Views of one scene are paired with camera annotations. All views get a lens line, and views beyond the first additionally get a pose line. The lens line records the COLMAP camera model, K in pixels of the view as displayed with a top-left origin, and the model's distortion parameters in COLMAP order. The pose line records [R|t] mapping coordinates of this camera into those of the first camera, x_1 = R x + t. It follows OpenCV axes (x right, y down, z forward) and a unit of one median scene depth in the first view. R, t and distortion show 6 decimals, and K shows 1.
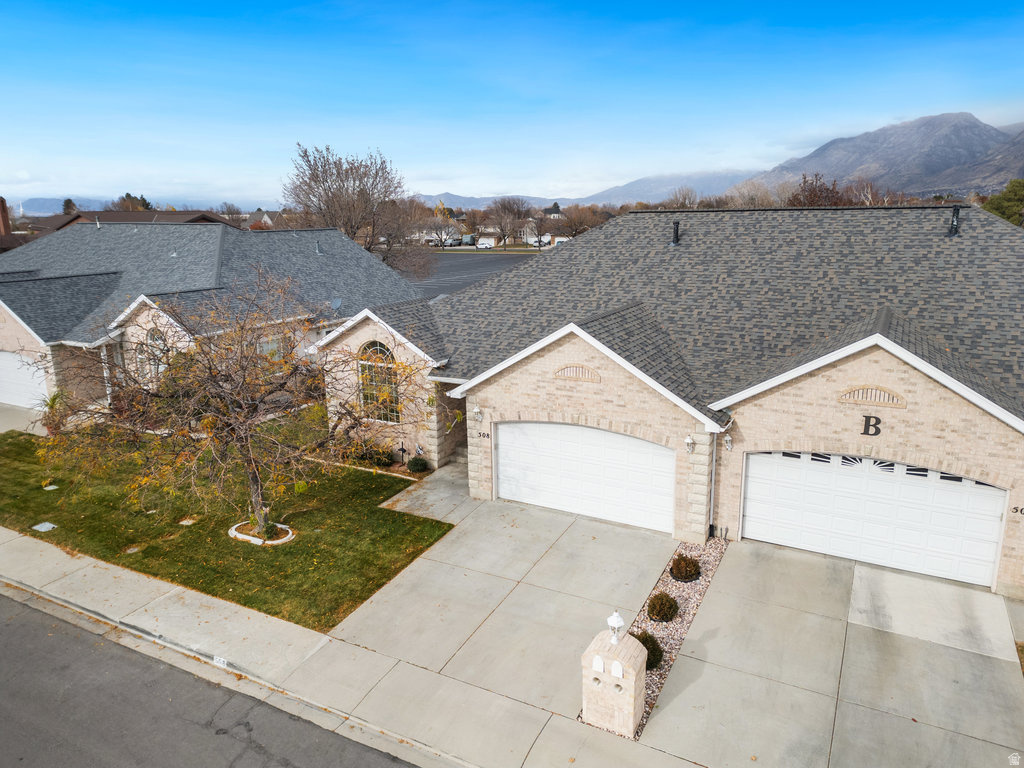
lens RADIAL K [[713.6, 0, 513.7], [0, 713.6, 382.0], [0, 0, 1]] dist [0.073481, -0.066529]
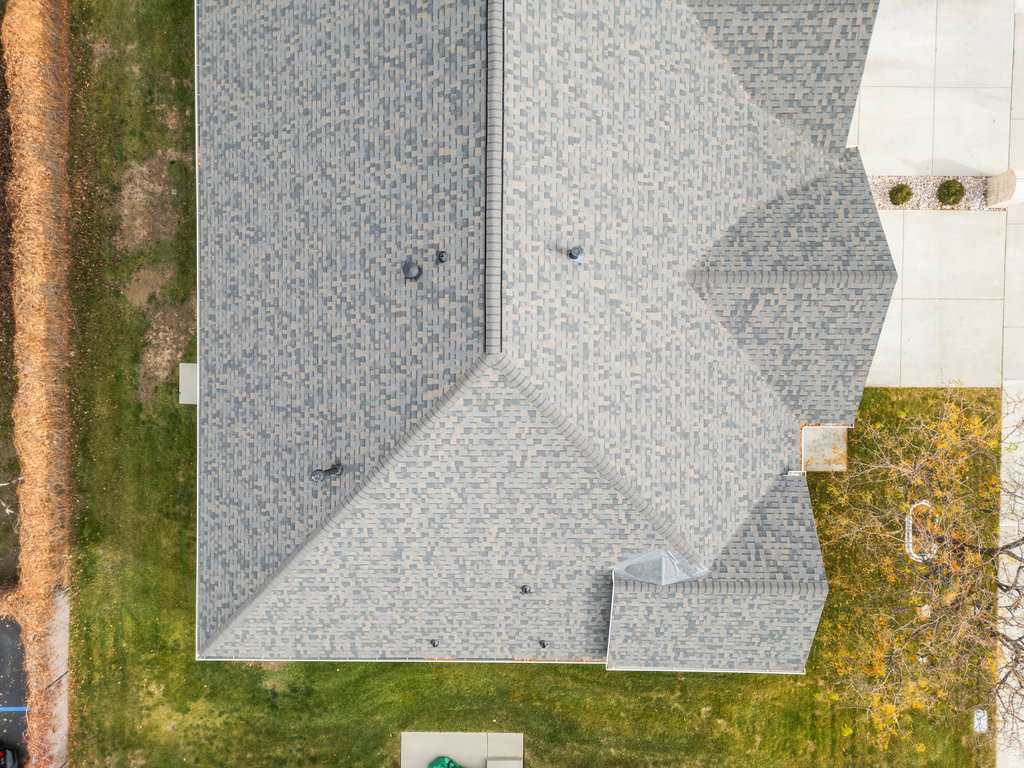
lens RADIAL K [[713.6, 0, 513.7], [0, 713.6, 382.0], [0, 0, 1]] dist [0.073481, -0.066529]
pose [[-0.467456, -0.884001, 0.005267, 0.203174], [0.221139, -0.111165, 0.968886, -1.229409], [-0.855910, 0.454076, 0.247452, 1.326786]]
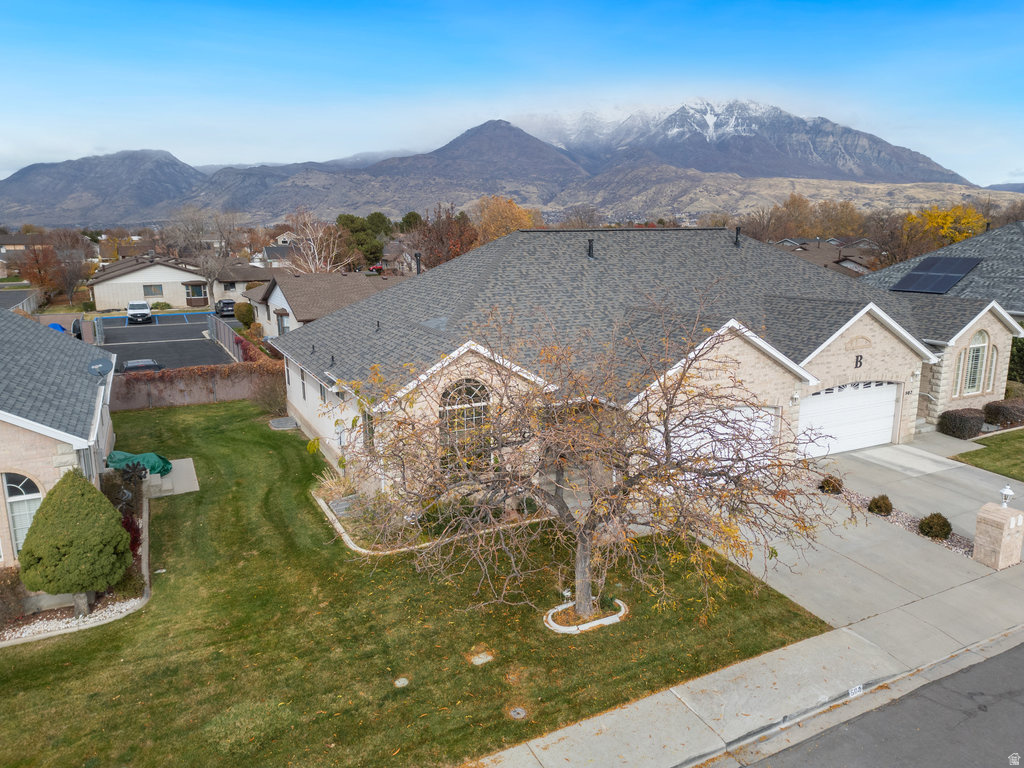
lens RADIAL K [[713.6, 0, 513.7], [0, 713.6, 382.0], [0, 0, 1]] dist [0.073481, -0.066529]
pose [[0.568456, -0.160152, 0.806975, -1.143143], [0.192065, 0.979600, 0.059116, -0.125752], [-0.799981, 0.121387, 0.587619, 0.633754]]
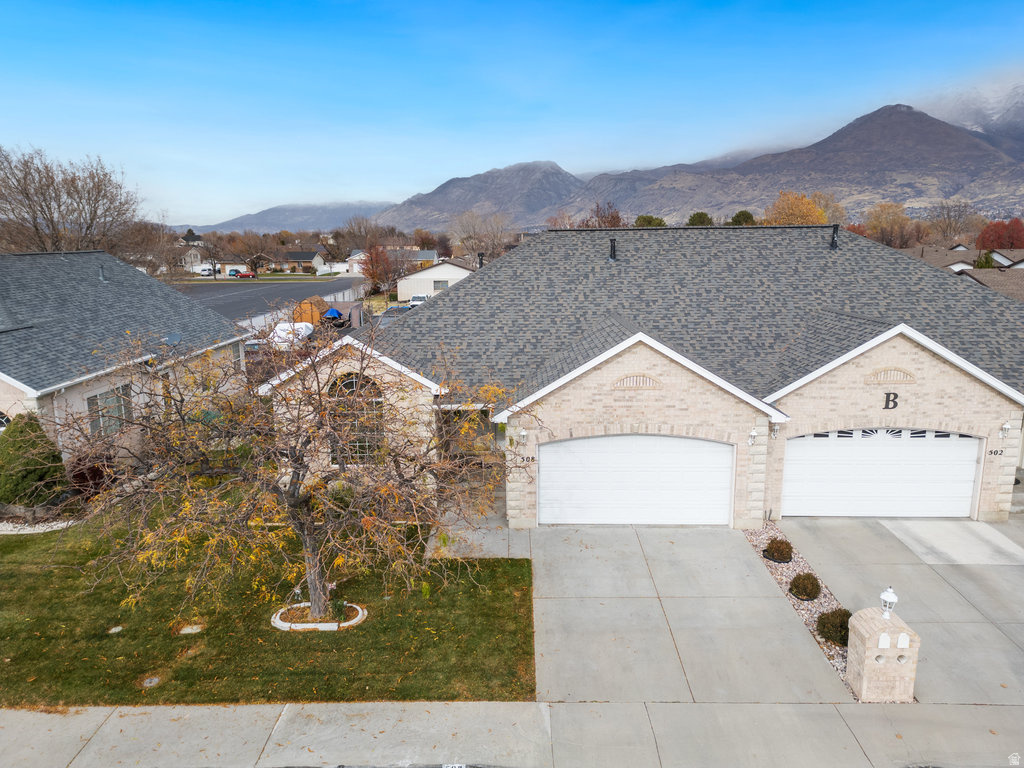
lens RADIAL K [[713.6, 0, 513.7], [0, 713.6, 382.0], [0, 0, 1]] dist [0.073481, -0.066529]
pose [[0.886055, -0.087381, 0.455270, -0.567690], [0.105358, 0.994333, -0.014204, -0.018346], [-0.451448, 0.060552, 0.890240, 0.194560]]
